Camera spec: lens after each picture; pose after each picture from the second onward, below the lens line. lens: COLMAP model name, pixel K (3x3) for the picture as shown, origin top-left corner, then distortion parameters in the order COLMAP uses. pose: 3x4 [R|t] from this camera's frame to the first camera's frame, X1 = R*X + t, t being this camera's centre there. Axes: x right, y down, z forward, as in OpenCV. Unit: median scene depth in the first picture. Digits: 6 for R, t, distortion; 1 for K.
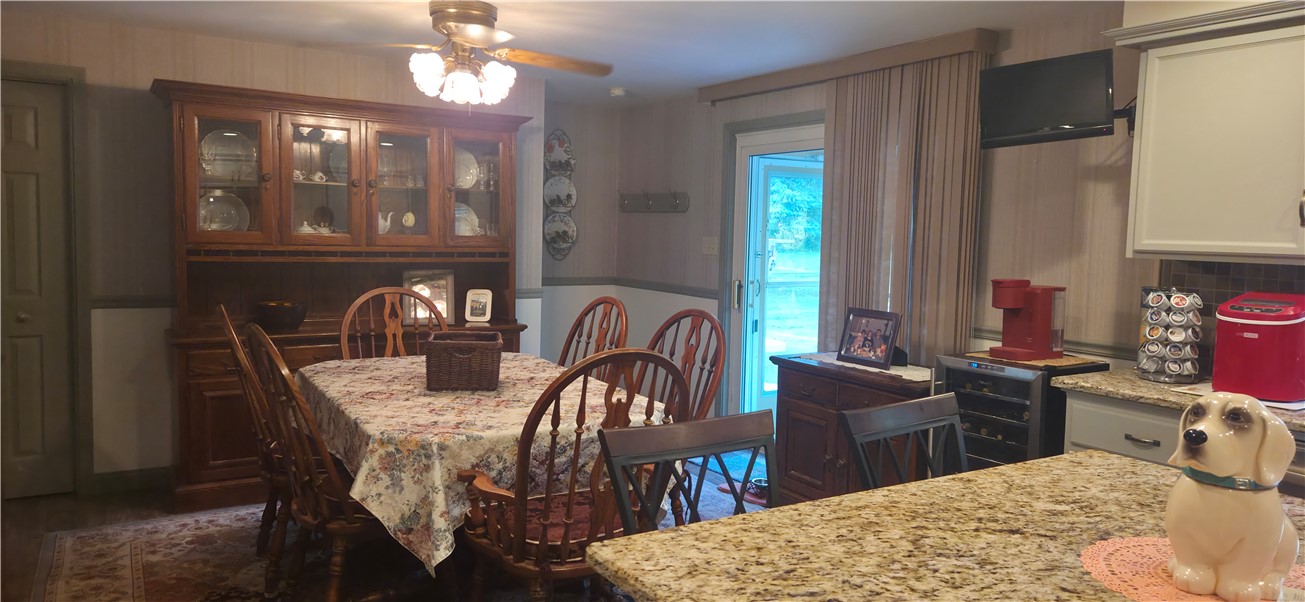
lens RADIAL K [[876.2, 0, 652.5], [0, 876.2, 301.0], [0, 0, 1]] dist [0.066390, -0.044320]
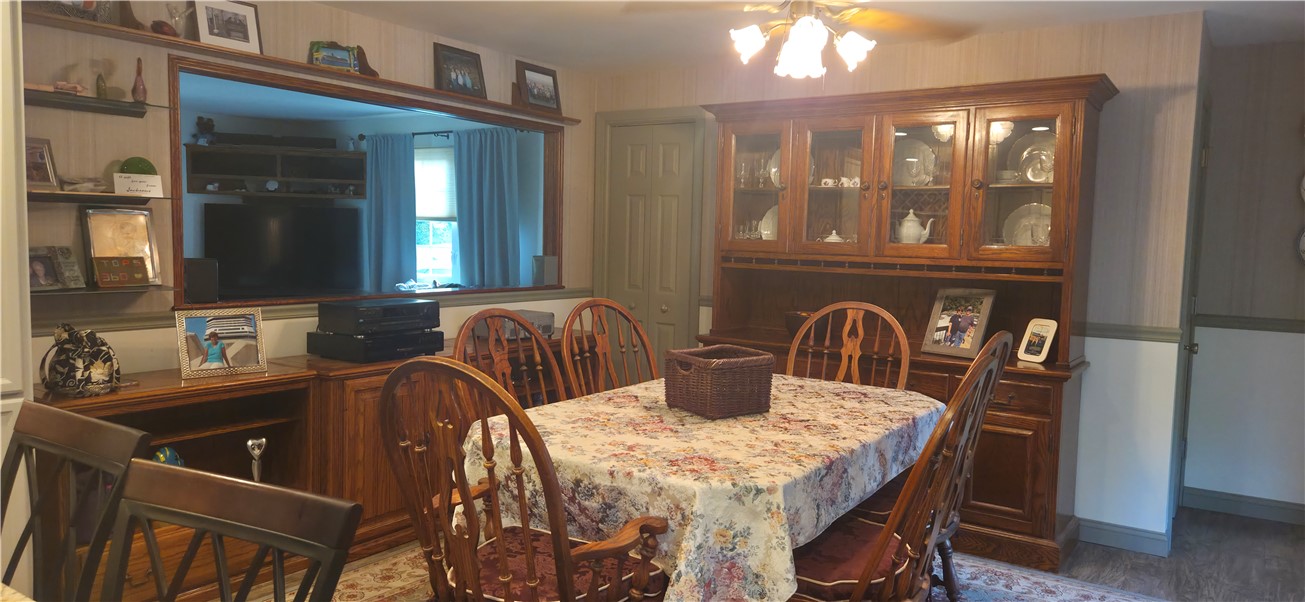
lens RADIAL K [[876.2, 0, 652.5], [0, 876.2, 301.0], [0, 0, 1]] dist [0.066390, -0.044320]
pose [[0.400603, 0.054189, -0.914648, 0.424178], [-0.090508, 0.995708, 0.019350, -0.015409], [0.911770, 0.075031, 0.403788, 0.469112]]
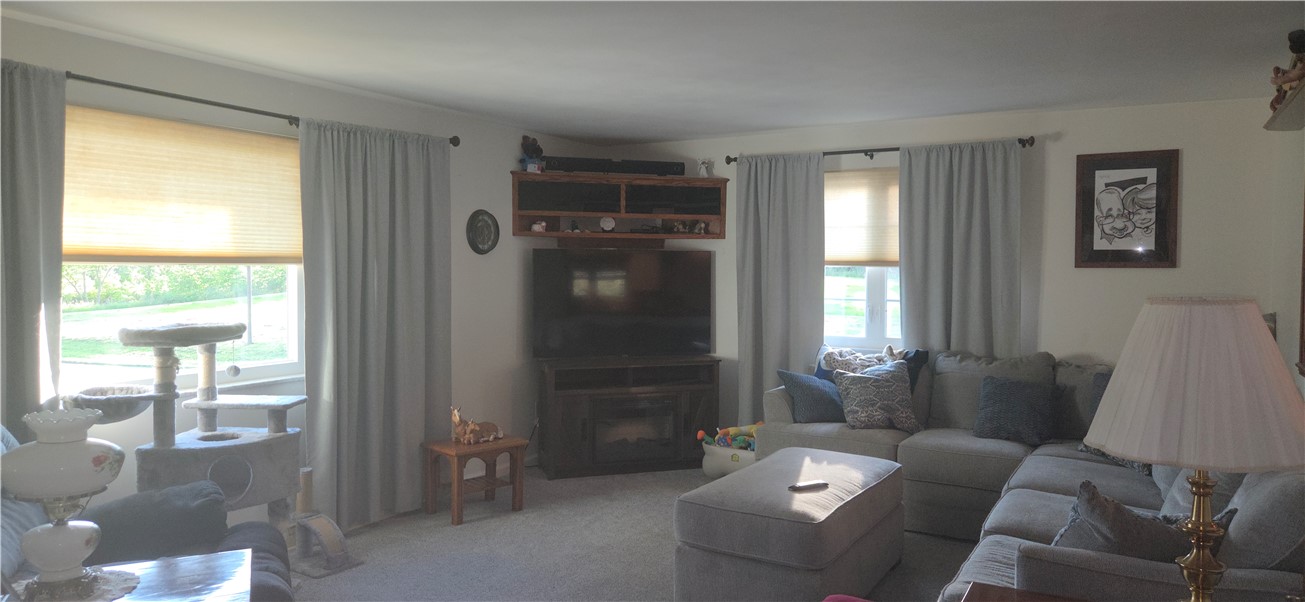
lens RADIAL K [[876.2, 0, 652.5], [0, 876.2, 301.0], [0, 0, 1]] dist [0.066390, -0.044320]
pose [[0.487368, 0.015164, -0.873065, -0.329197], [-0.065547, 0.997664, -0.019261, -0.001385], [0.870733, 0.066614, 0.487224, -0.143389]]
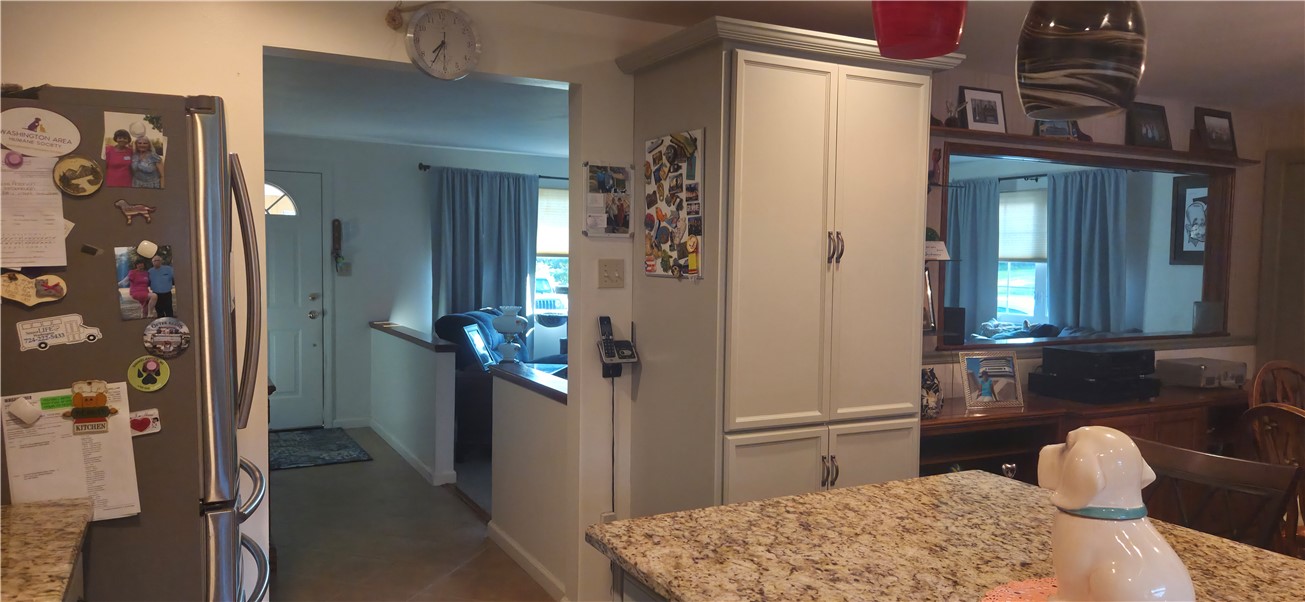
lens RADIAL K [[876.2, 0, 652.5], [0, 876.2, 301.0], [0, 0, 1]] dist [0.066390, -0.044320]
pose [[-0.069903, 0.026193, -0.997210, 0.499762], [-0.098677, 0.994571, 0.033041, -0.007401], [0.992661, 0.100712, -0.066939, 0.156263]]
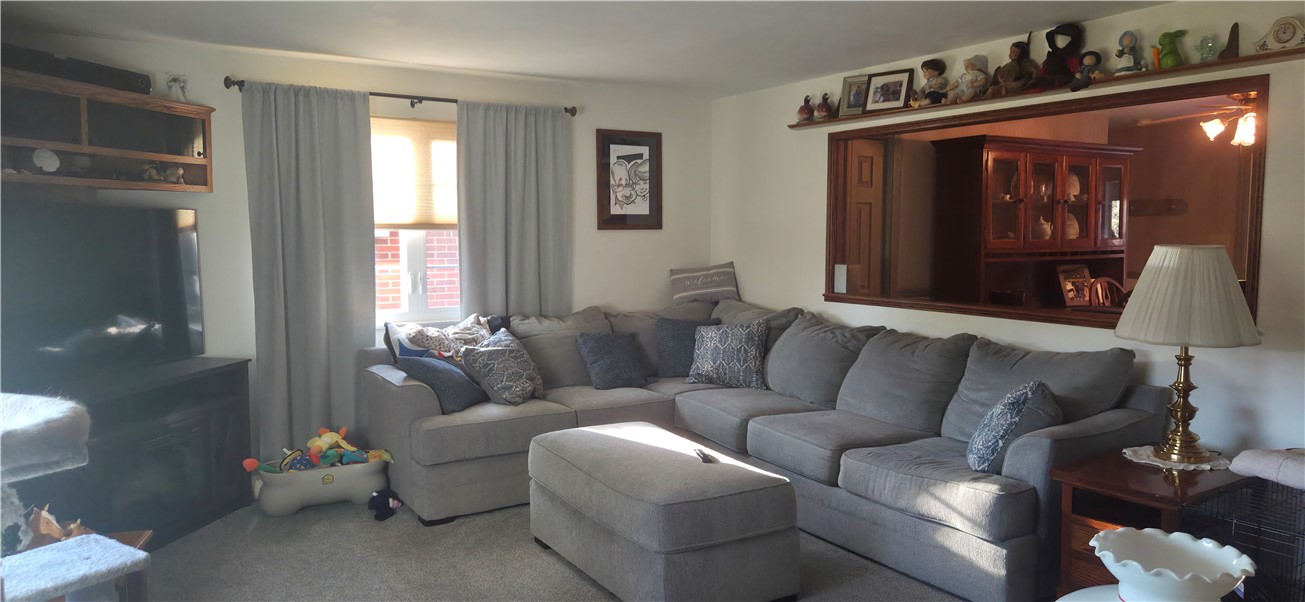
lens RADIAL K [[876.2, 0, 652.5], [0, 876.2, 301.0], [0, 0, 1]] dist [0.066390, -0.044320]
pose [[0.999633, -0.026920, -0.002984, -1.014505], [0.026913, 0.999635, -0.002433, 0.006408], [0.003049, 0.002352, 0.999993, -0.394289]]
